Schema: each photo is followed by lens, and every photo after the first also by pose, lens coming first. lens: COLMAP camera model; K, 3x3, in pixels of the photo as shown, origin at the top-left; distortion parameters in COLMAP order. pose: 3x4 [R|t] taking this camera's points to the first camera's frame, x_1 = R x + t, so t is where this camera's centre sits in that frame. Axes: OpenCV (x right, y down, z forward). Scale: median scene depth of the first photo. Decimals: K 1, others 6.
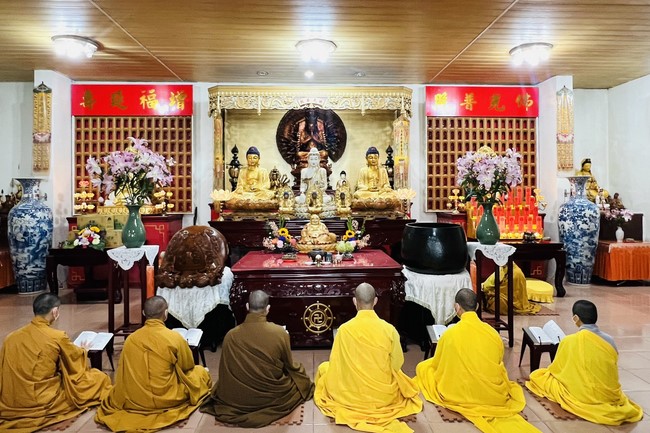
lens RADIAL K [[407.5, 0, 325.0], [0, 407.5, 189.7], [0, 0, 1]] dist [-0.004003, -0.000676]
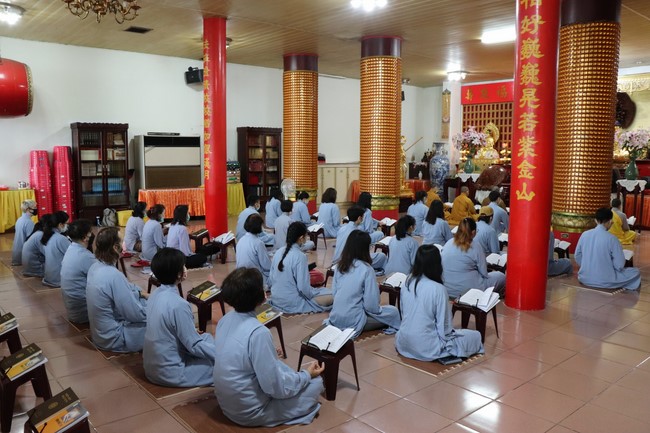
lens RADIAL K [[534.8, 0, 322.8], [0, 534.8, 225.9], [0, 0, 1]] dist [-0.158391, 0.144477]
pose [[0.630010, 0.109727, -0.768796, 0.794736], [0.000968, 0.989856, 0.142071, 0.005341], [0.776587, -0.090251, 0.623513, -0.907783]]
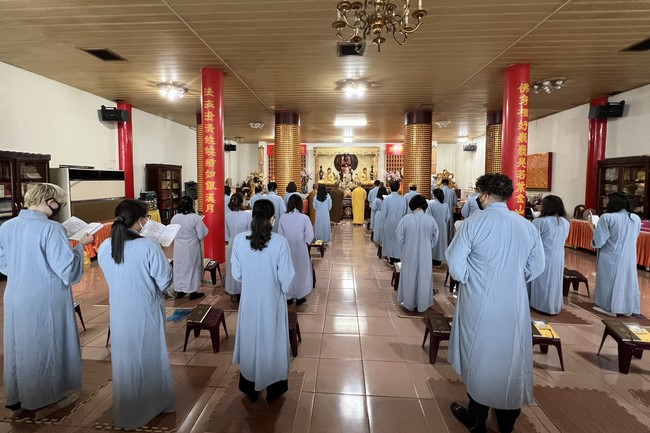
lens RADIAL K [[261.6, 0, 323.7], [0, 261.6, 194.5], [0, 0, 1]] dist [0.000444, 0.000156]
pose [[0.995220, 0.013226, -0.096762, -0.007560], [-0.006708, 0.997704, 0.067387, -0.022454], [0.097431, -0.066416, 0.993024, -0.988444]]
